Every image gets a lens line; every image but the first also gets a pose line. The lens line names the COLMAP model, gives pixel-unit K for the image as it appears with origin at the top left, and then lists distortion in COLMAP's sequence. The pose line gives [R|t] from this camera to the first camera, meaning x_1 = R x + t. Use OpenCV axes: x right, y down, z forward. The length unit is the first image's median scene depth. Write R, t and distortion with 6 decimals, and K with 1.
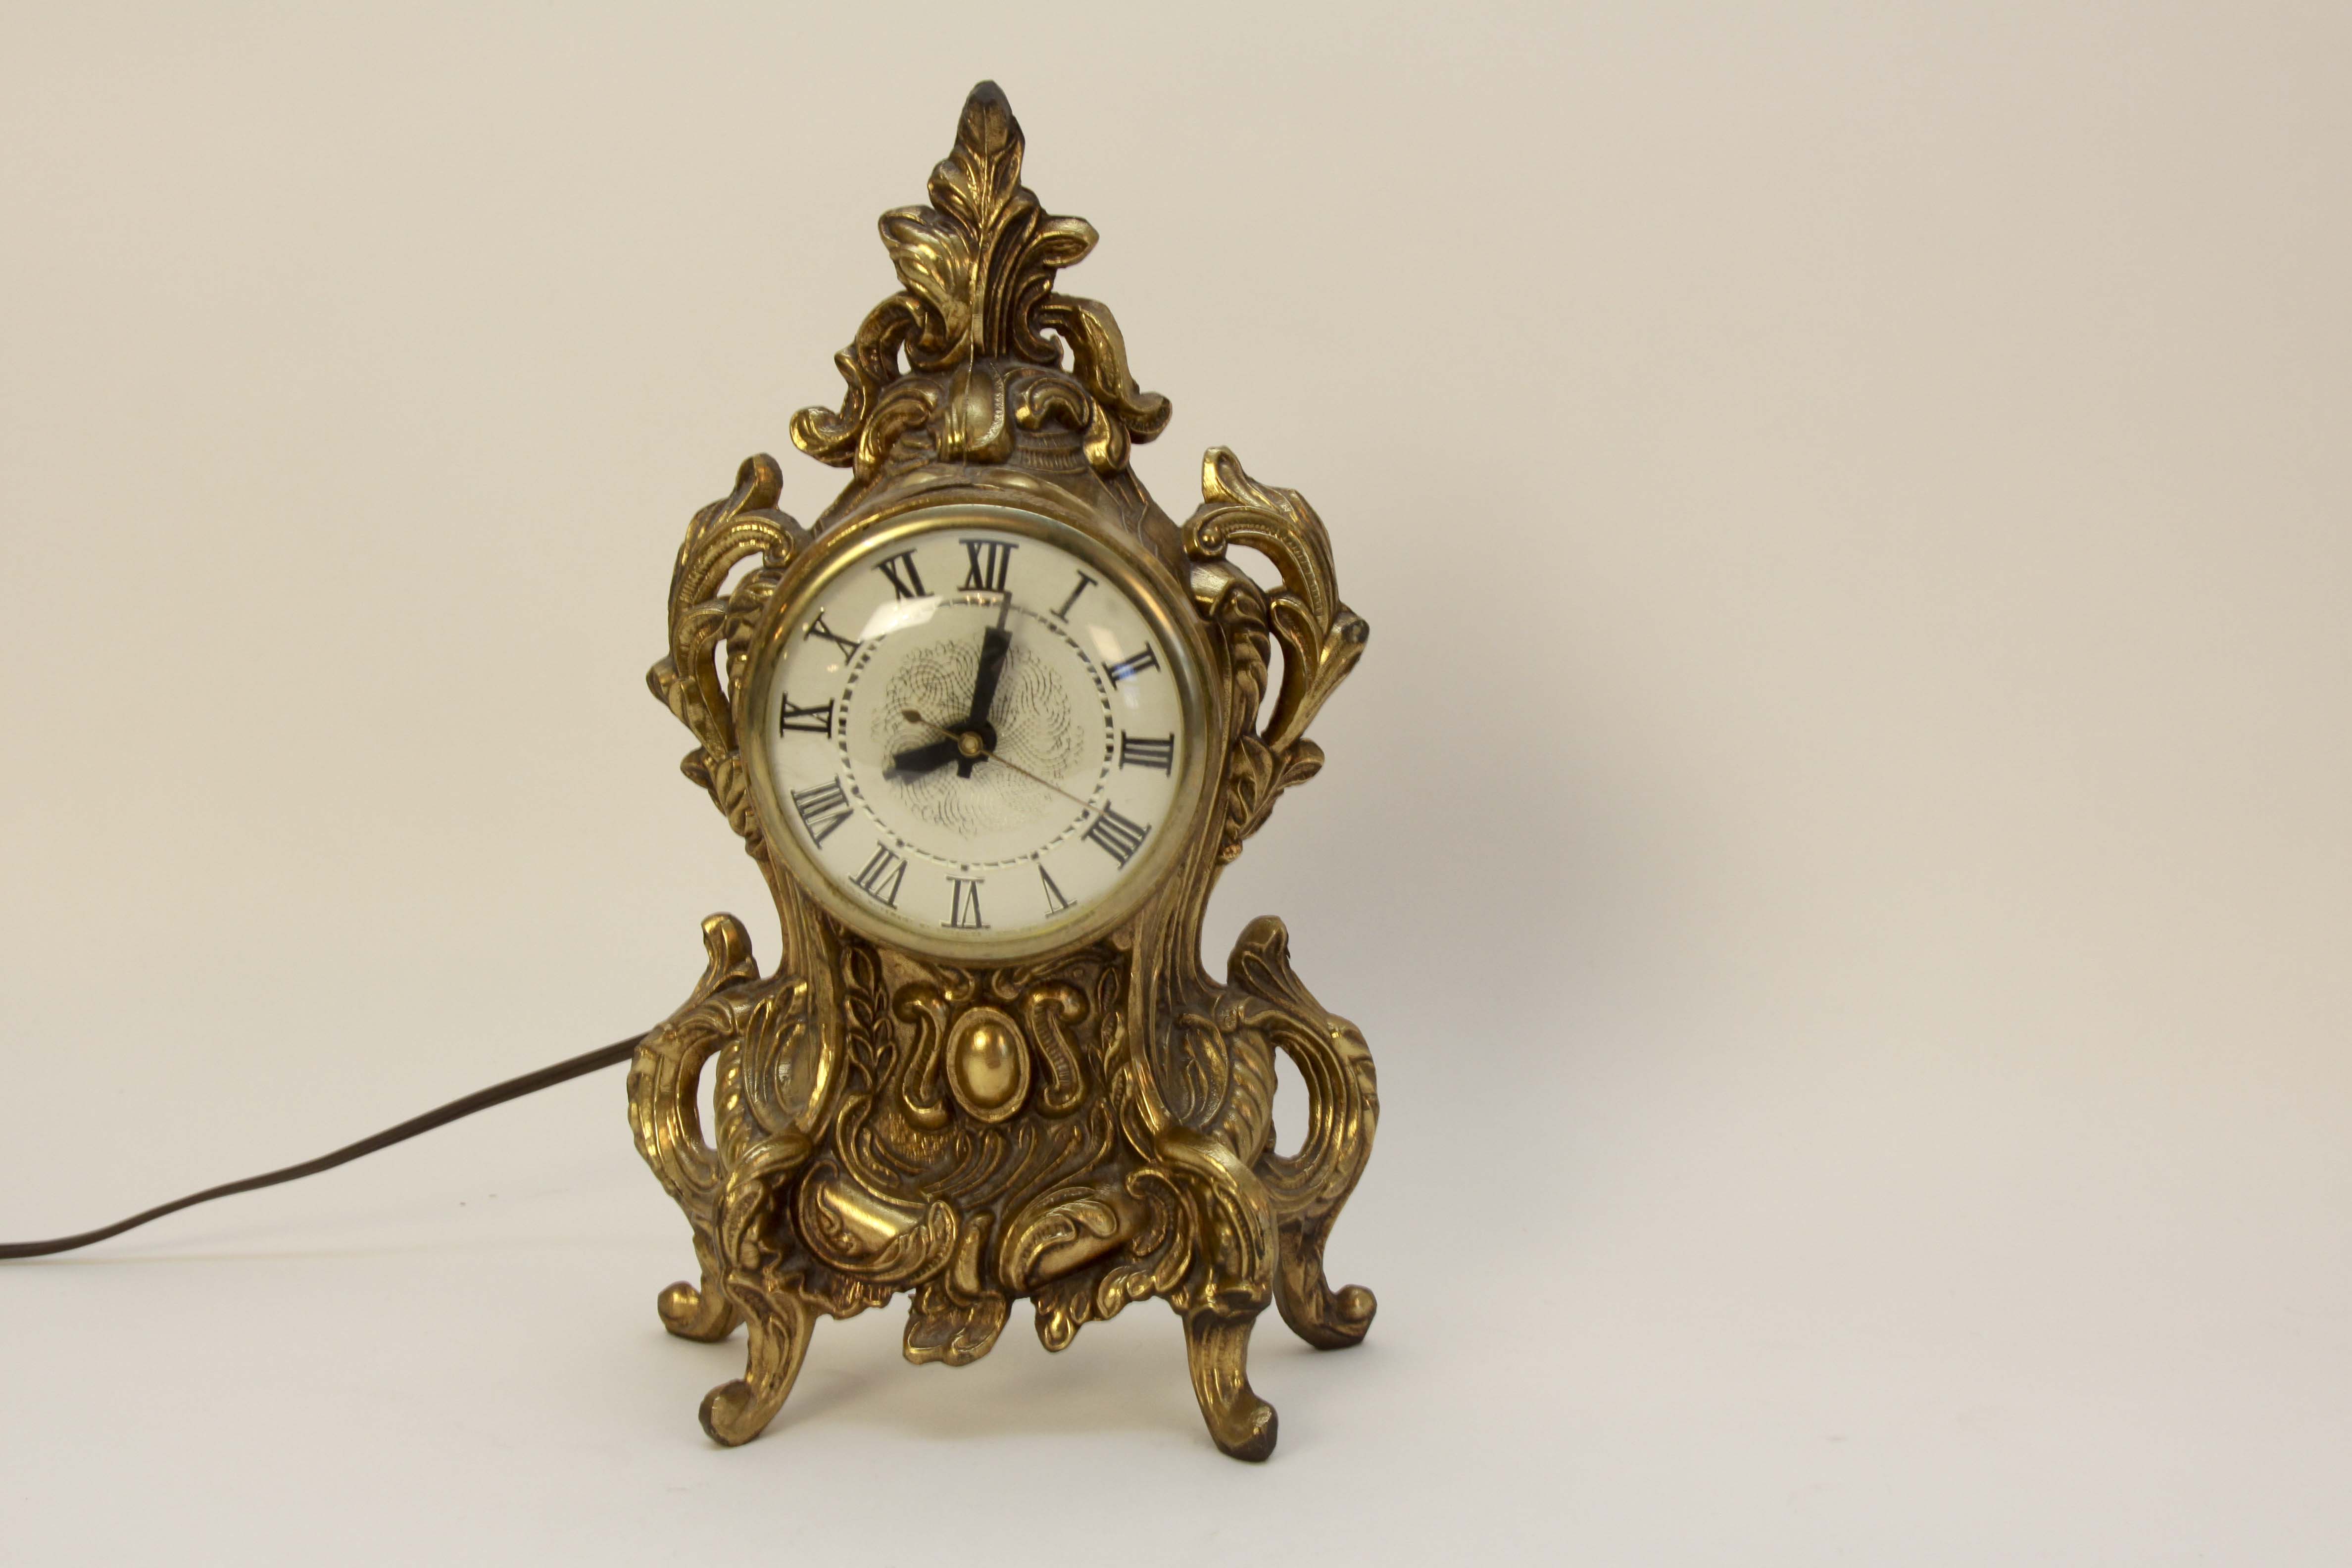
lens RADIAL K [[3685.6, 0, 1185.1], [0, 3685.6, 769.3], [0, 0, 1]] dist [-0.009726, 0.000000]
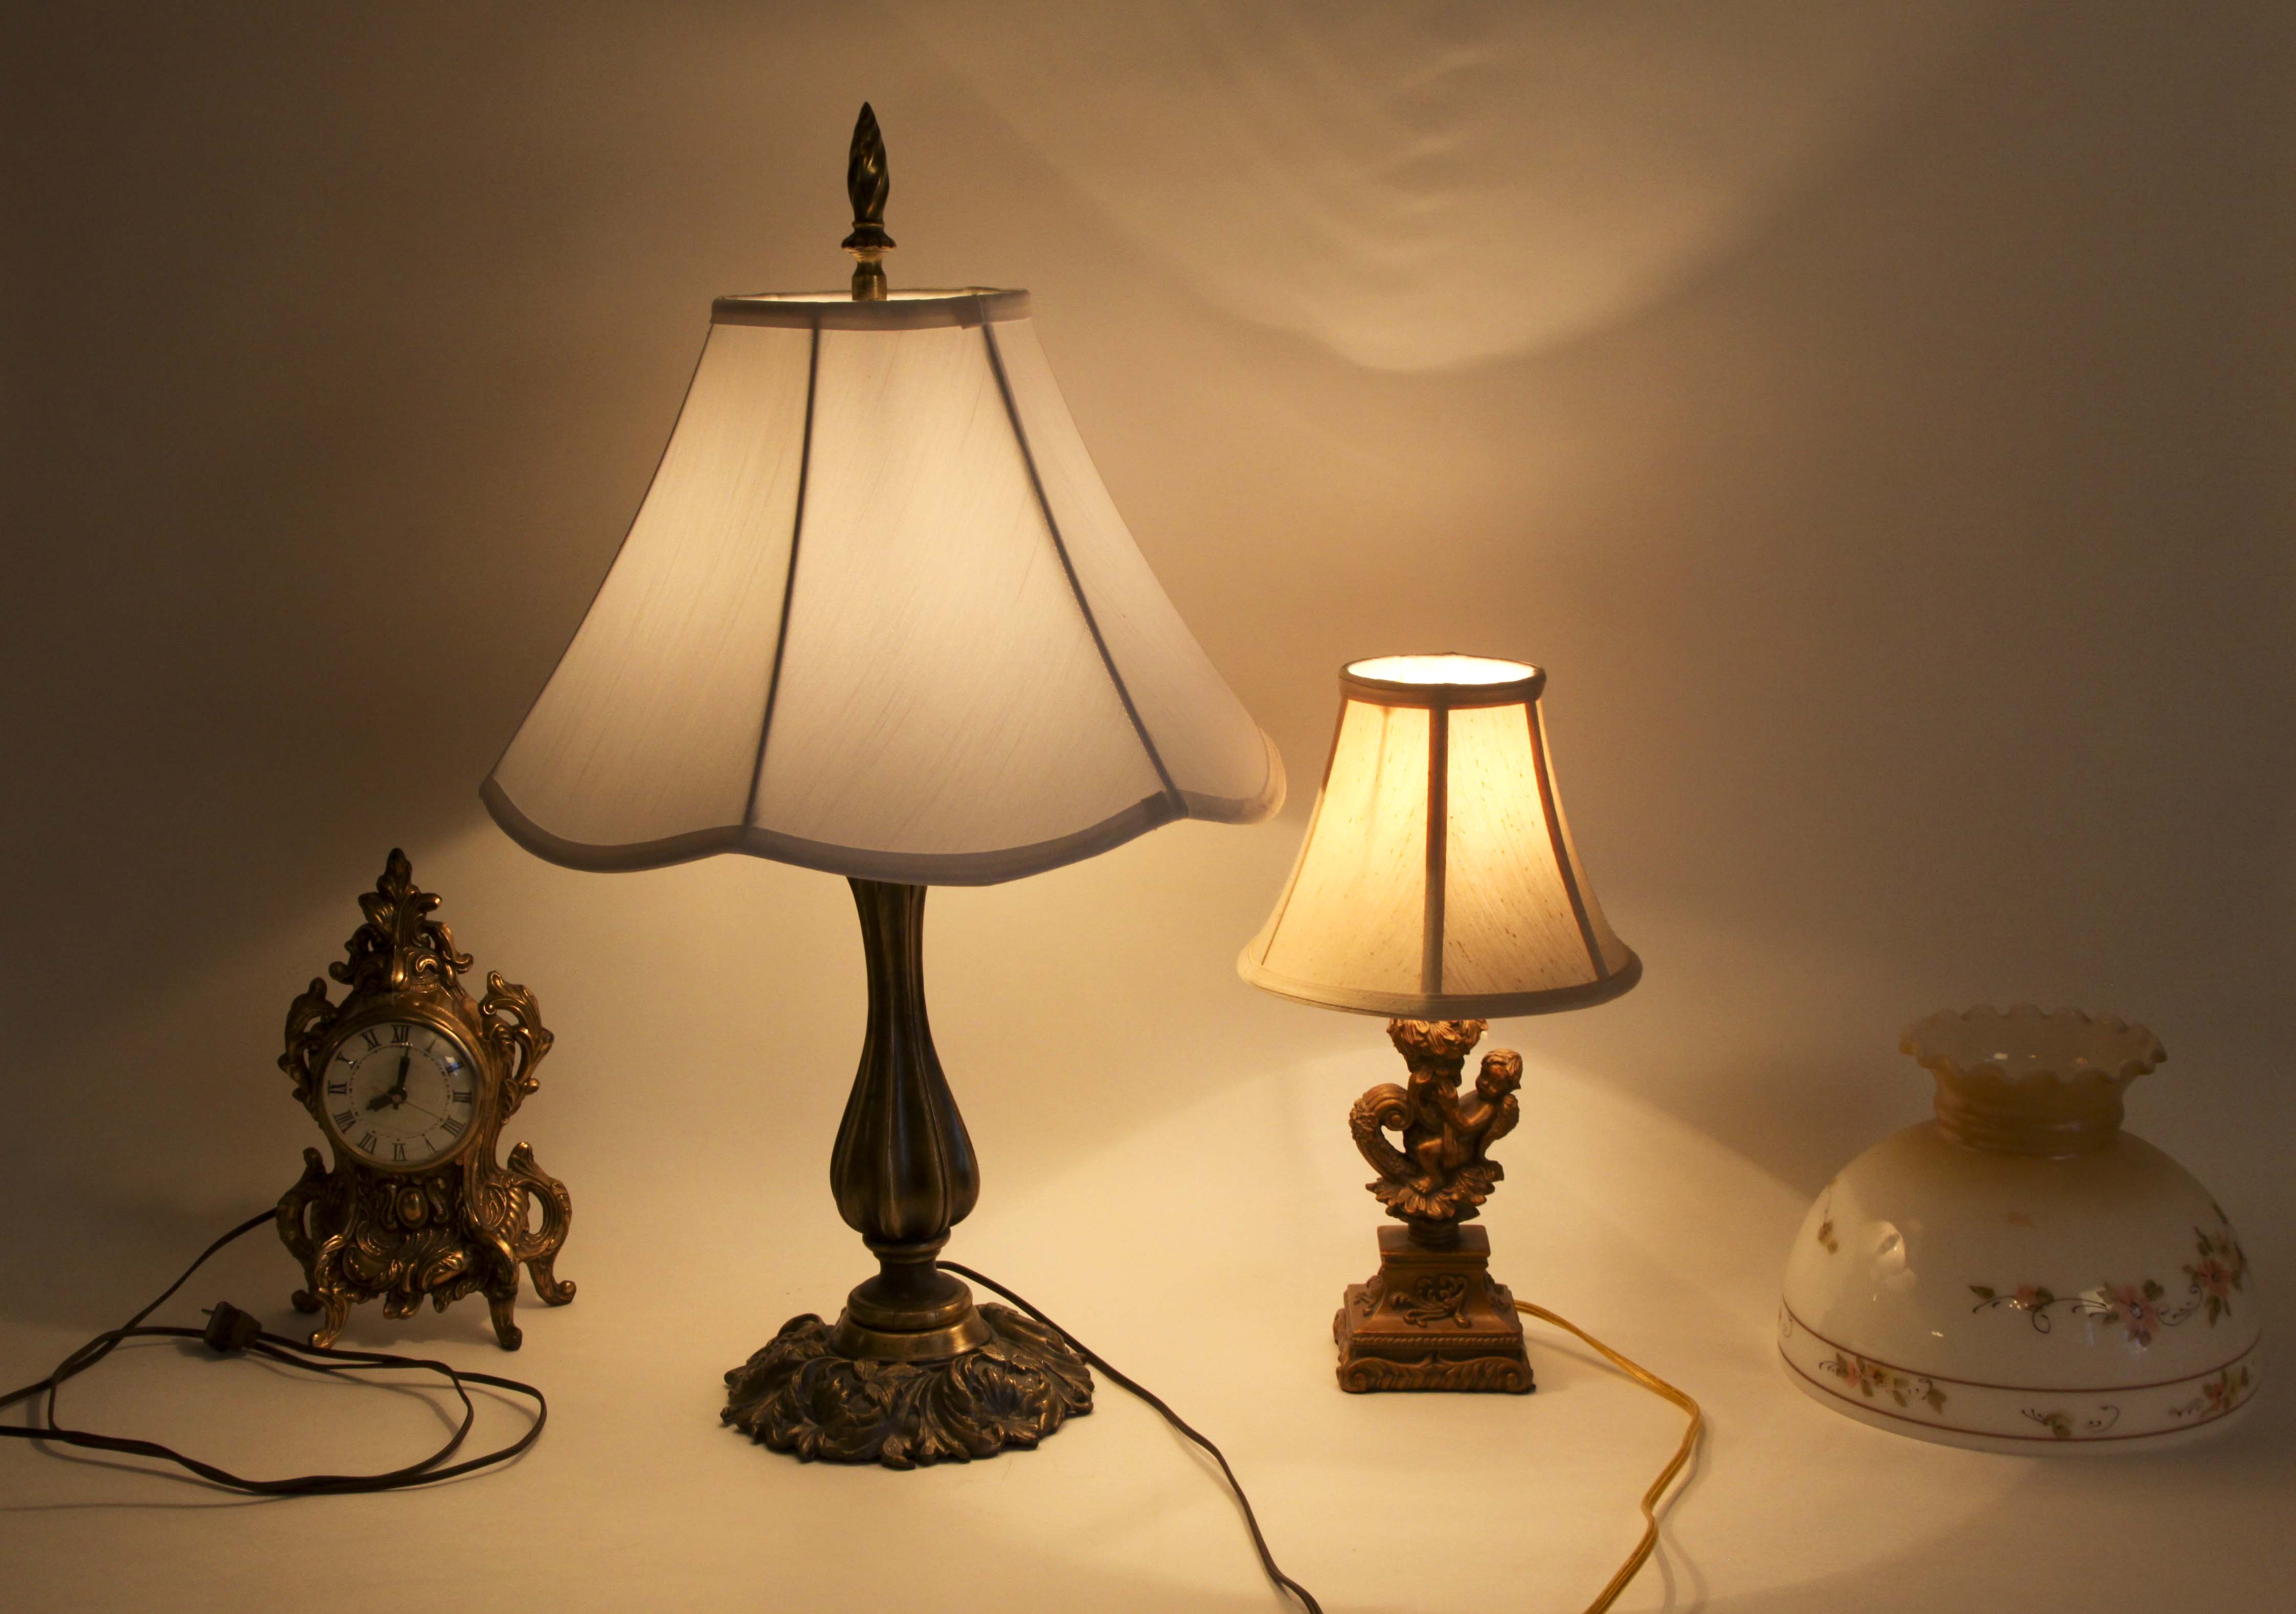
lens RADIAL K [[3626.2, 0, 1166.1], [0, 3626.2, 825.3], [0, 0, 1]] dist [-0.025849, 0.000000]
pose [[0.995685, -0.030614, 0.087606, 0.266676], [0.026382, 0.998447, 0.049060, -0.308136], [-0.088972, -0.046537, 0.994946, -1.633802]]
